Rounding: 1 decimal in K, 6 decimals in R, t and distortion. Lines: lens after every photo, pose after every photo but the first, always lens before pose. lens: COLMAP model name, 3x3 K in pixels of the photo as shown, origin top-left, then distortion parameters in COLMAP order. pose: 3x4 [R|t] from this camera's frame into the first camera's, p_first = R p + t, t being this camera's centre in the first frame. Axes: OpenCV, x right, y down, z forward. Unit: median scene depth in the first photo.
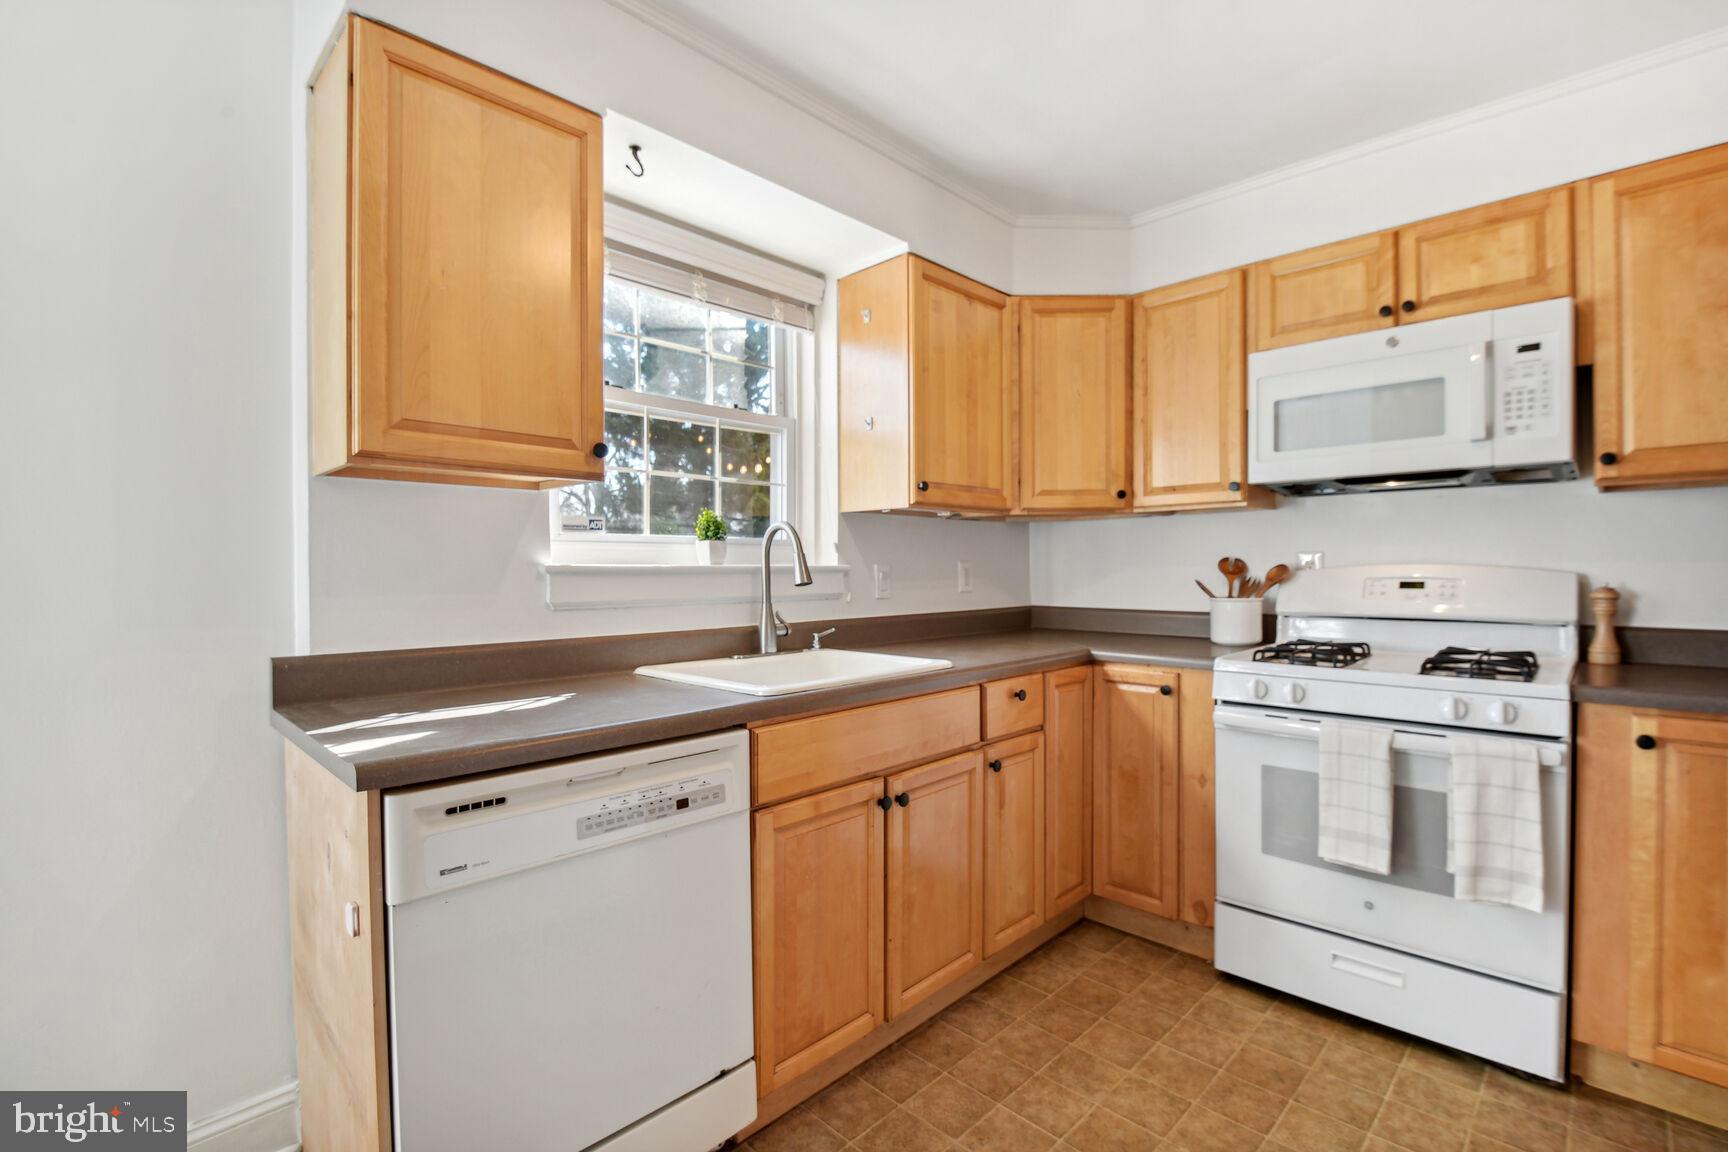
lens RADIAL K [[788.1, 0, 887.6], [0, 788.1, 557.7], [0, 0, 1]] dist [0.008354, -0.000980]
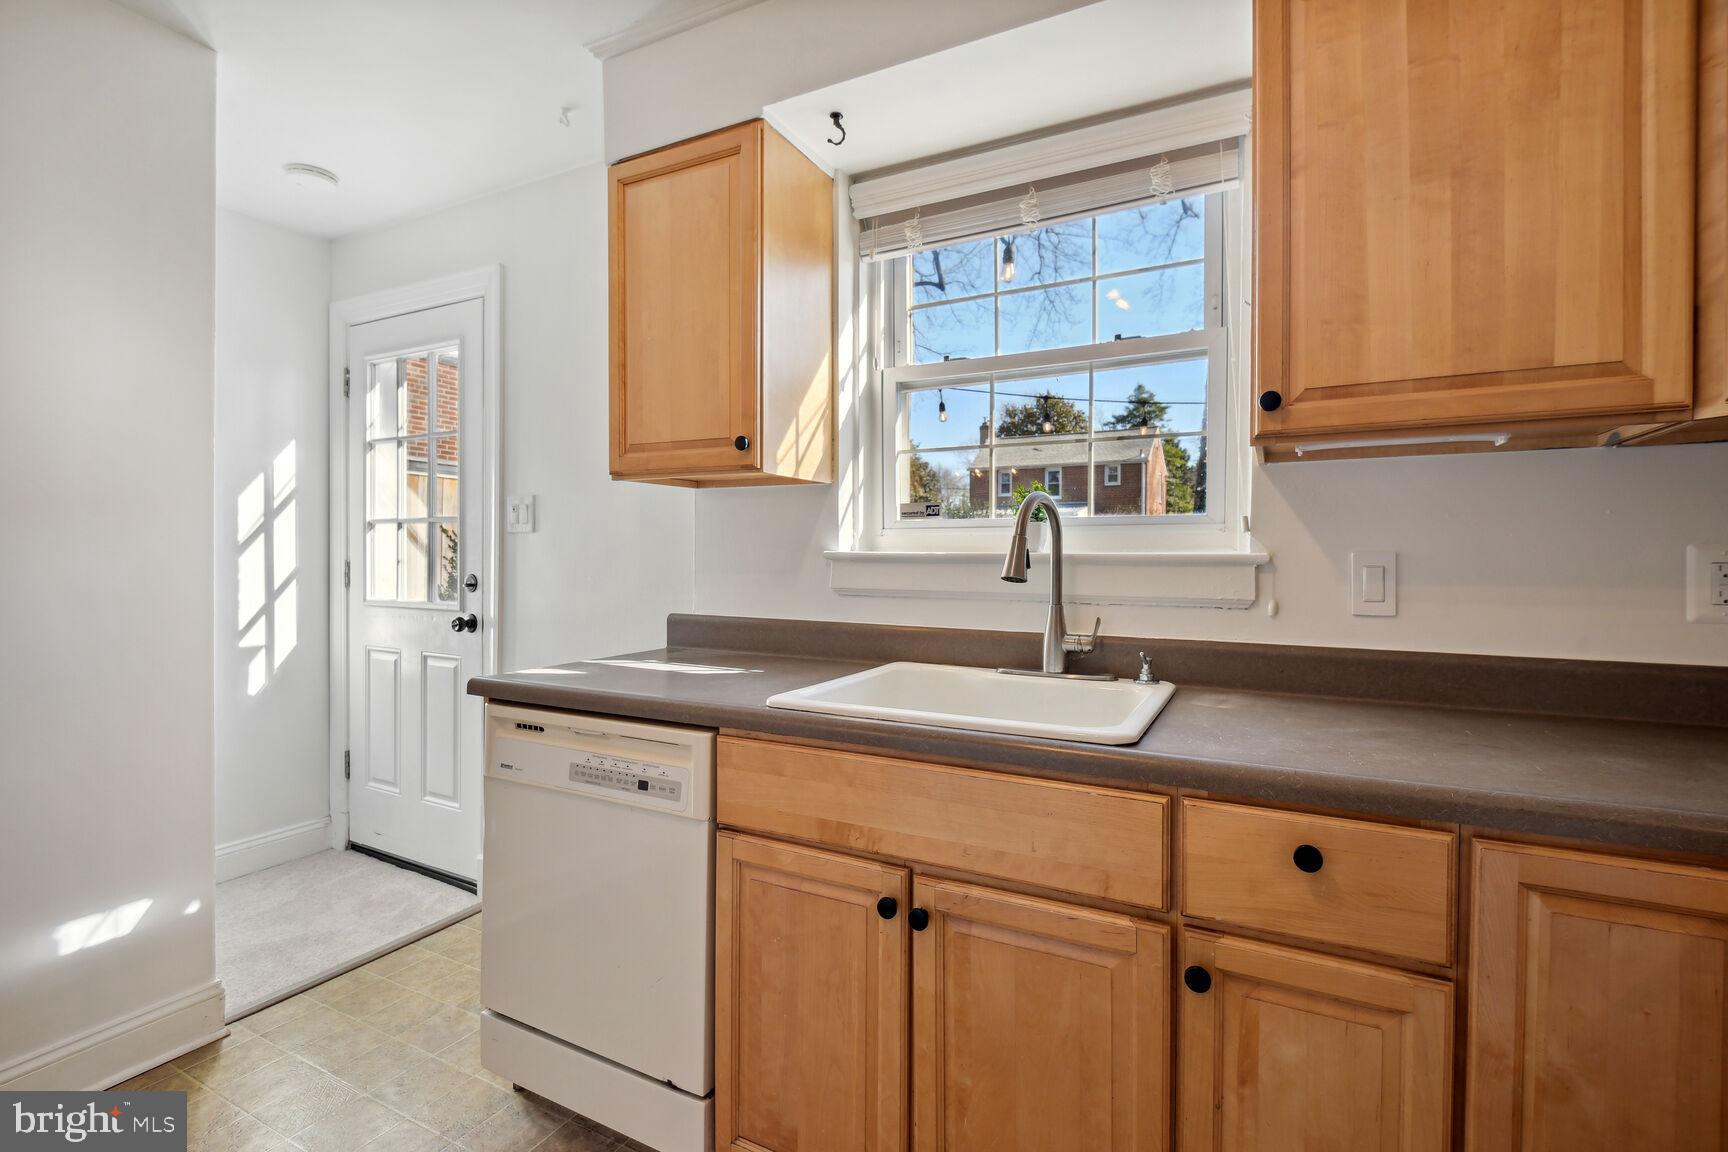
lens RADIAL K [[788.1, 0, 887.6], [0, 788.1, 557.7], [0, 0, 1]] dist [0.008354, -0.000980]
pose [[0.270685, 0.006239, -0.962648, 0.620129], [0.005649, 0.999951, 0.008070, 0.009146], [0.962651, -0.007622, 0.270637, 0.796101]]
